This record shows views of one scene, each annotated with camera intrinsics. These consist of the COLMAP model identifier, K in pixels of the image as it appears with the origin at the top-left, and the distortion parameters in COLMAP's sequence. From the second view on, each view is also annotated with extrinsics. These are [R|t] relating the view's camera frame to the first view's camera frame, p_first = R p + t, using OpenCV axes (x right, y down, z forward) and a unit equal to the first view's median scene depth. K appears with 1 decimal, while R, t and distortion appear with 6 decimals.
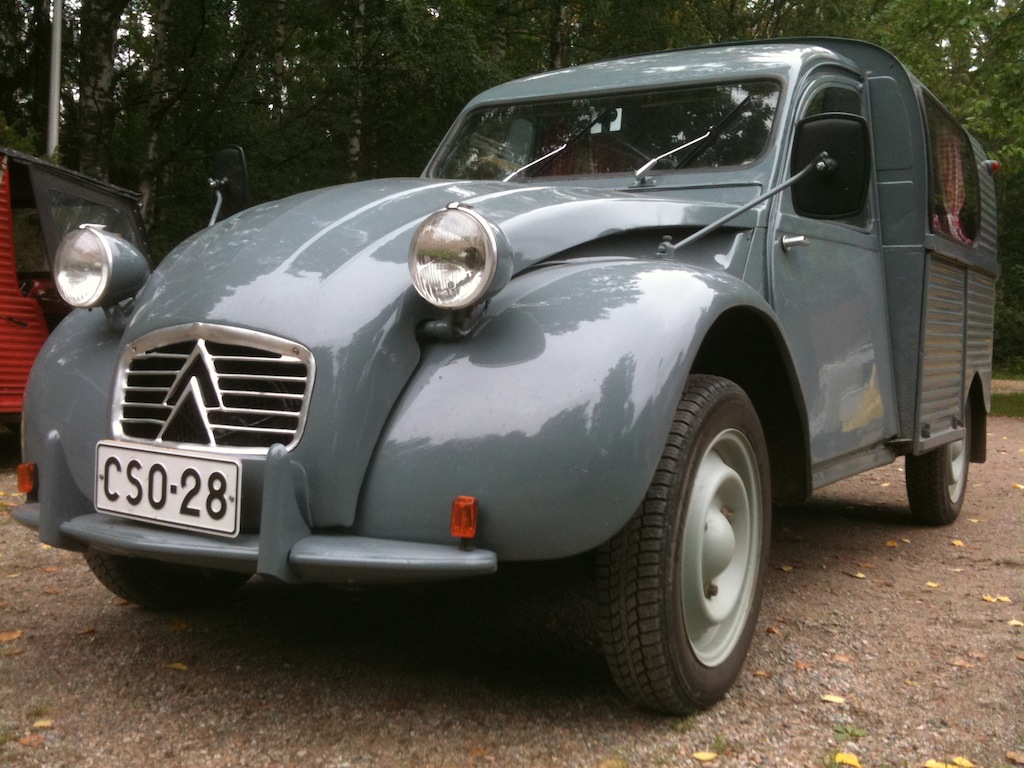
lens RADIAL K [[1070.7, 0, 512.0], [0, 1070.7, 384.0], [0, 0, 1]] dist [-0.005720, -0.008649]
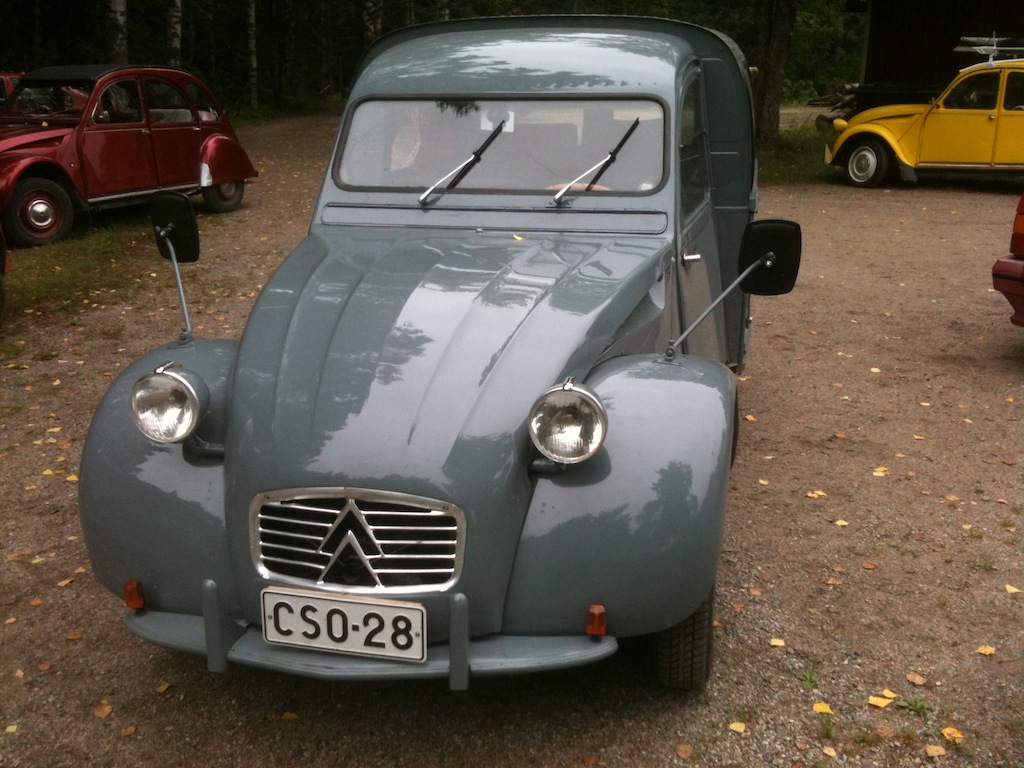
lens RADIAL K [[1076.0, 0, 512.0], [0, 1076.0, 384.0], [0, 0, 1]] dist [0.118779, -0.448124]
pose [[0.945251, -0.126337, 0.300898, -0.474017], [0.050317, 0.967422, 0.248121, -0.463441], [-0.322442, -0.219396, 0.920813, -0.144418]]
